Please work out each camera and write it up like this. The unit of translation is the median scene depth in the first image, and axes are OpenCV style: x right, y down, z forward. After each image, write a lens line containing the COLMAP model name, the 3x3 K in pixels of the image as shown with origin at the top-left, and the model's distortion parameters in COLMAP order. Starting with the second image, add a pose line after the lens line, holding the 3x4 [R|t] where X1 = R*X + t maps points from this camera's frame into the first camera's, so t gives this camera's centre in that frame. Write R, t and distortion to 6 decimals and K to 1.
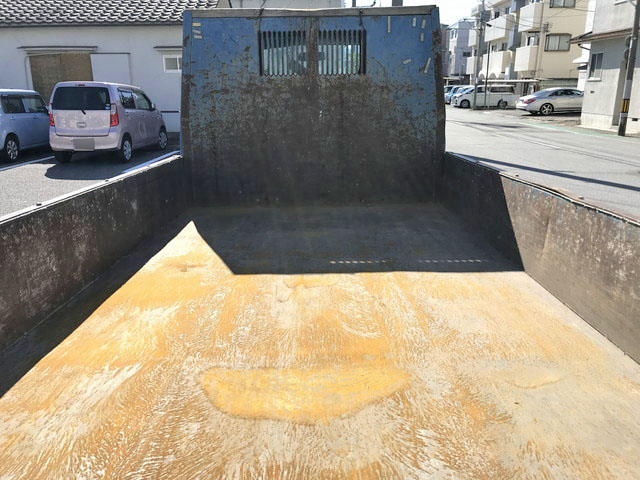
lens RADIAL K [[526.2, 0, 319.9], [0, 526.2, 234.4], [0, 0, 1]] dist [0.028352, -0.032591]
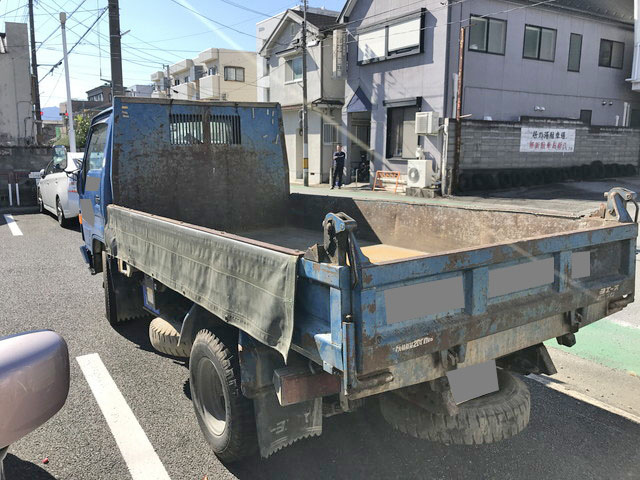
lens RADIAL K [[526.2, 0, 321.8], [0, 526.2, 237.7], [0, 0, 1]] dist [0.028352, -0.032591]
pose [[0.834032, -0.090446, 0.544252, -0.558619], [0.145146, 0.987692, -0.058288, 0.080663], [-0.532281, 0.127610, 0.836895, -0.342834]]
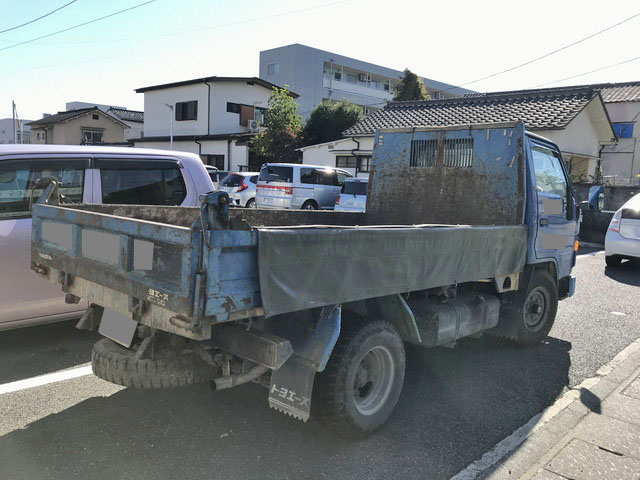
lens RADIAL K [[526.2, 0, 318.7], [0, 526.2, 235.8], [0, 0, 1]] dist [0.028352, -0.032591]
pose [[0.729974, 0.109648, -0.674622, 0.782513], [-0.227952, 0.969590, -0.089065, 0.108686], [0.644341, 0.218796, 0.732771, -0.303944]]
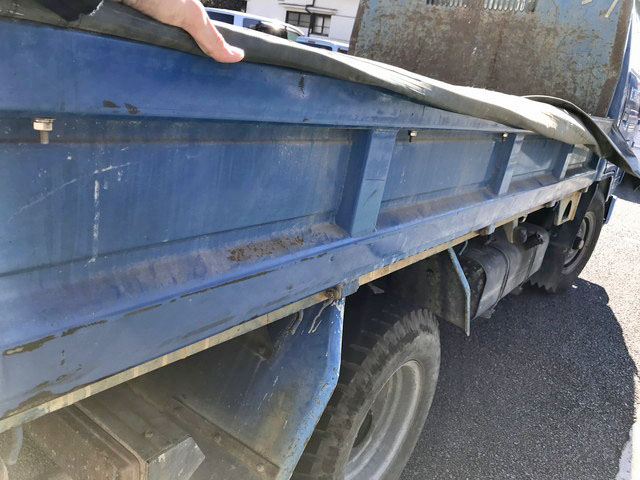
lens RADIAL K [[526.2, 0, 324.9], [0, 526.2, 229.3], [0, 0, 1]] dist [0.028352, -0.032591]
pose [[0.793373, 0.310929, -0.523337, 0.384852], [-0.310147, 0.946227, 0.092001, 0.068096], [0.523801, 0.089320, 0.847145, 0.094108]]
